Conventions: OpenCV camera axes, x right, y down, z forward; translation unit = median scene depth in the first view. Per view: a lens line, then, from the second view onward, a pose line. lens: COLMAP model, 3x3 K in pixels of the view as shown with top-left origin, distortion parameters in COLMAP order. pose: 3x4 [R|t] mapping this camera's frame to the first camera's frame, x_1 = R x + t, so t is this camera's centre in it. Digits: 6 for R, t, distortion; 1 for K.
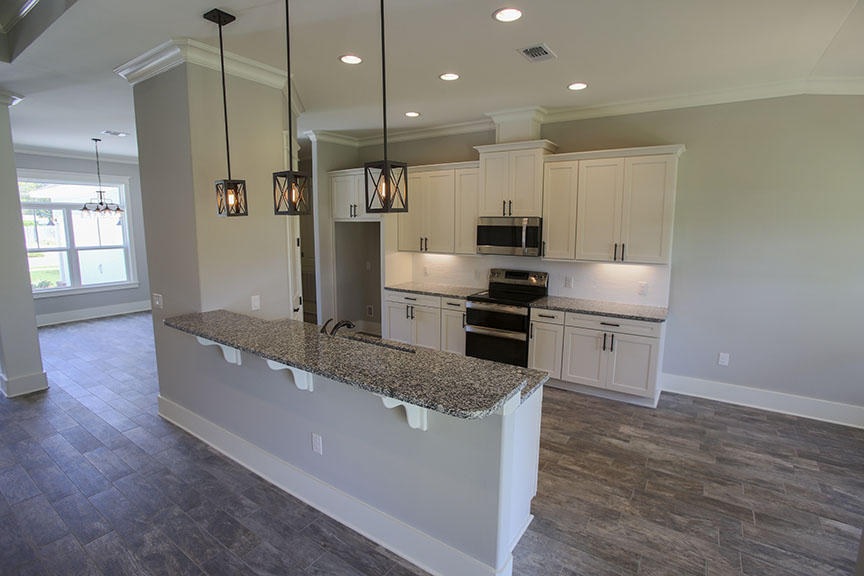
lens RADIAL K [[415.5, 0, 428.0], [0, 415.5, 286.0], [0, 0, 1]] dist [-0.026593, 0.007036]
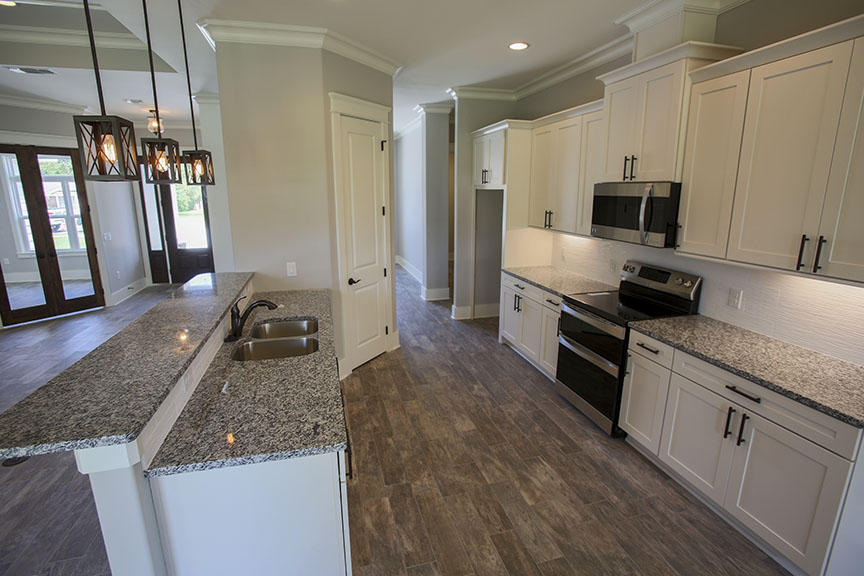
lens RADIAL K [[415.5, 0, 427.3], [0, 415.5, 282.8], [0, 0, 1]] dist [-0.026593, 0.007036]
pose [[0.763246, 0.138221, -0.631150, 0.383526], [-0.095395, 0.990251, 0.101503, -0.048422], [0.639027, -0.017263, 0.768991, 0.318403]]
